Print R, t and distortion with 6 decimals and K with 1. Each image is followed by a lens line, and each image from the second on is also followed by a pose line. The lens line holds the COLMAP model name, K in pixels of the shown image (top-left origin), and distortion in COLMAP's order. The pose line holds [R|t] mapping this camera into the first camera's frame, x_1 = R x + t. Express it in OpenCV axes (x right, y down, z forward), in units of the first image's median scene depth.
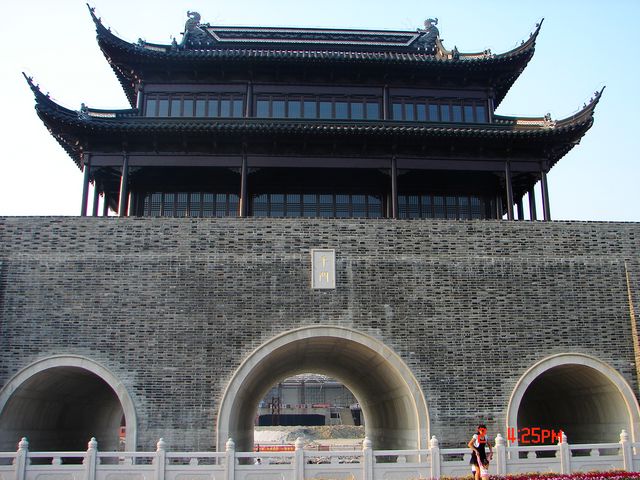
lens RADIAL K [[705.5, 0, 320.0], [0, 705.5, 276.2], [0, 0, 1]] dist [-0.152614, 0.019006]
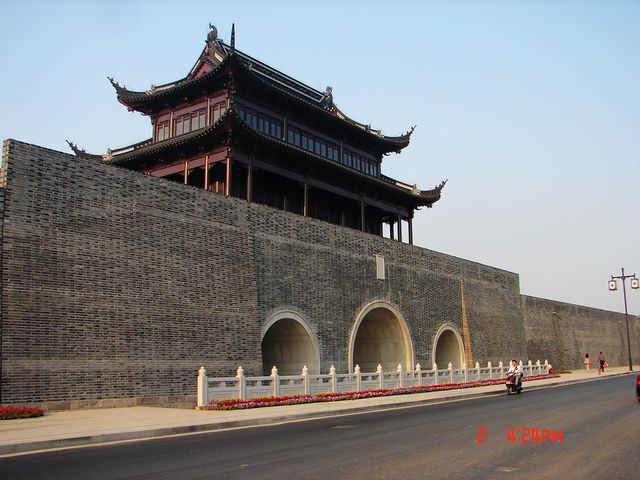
lens RADIAL K [[705.5, 0, 320.0], [0, 705.5, 276.2], [0, 0, 1]] dist [-0.152614, 0.019006]
pose [[0.630741, 0.097033, 0.769903, -1.395978], [-0.161885, 0.986775, 0.008257, 0.020284], [-0.758920, -0.129844, 0.638107, 0.025579]]
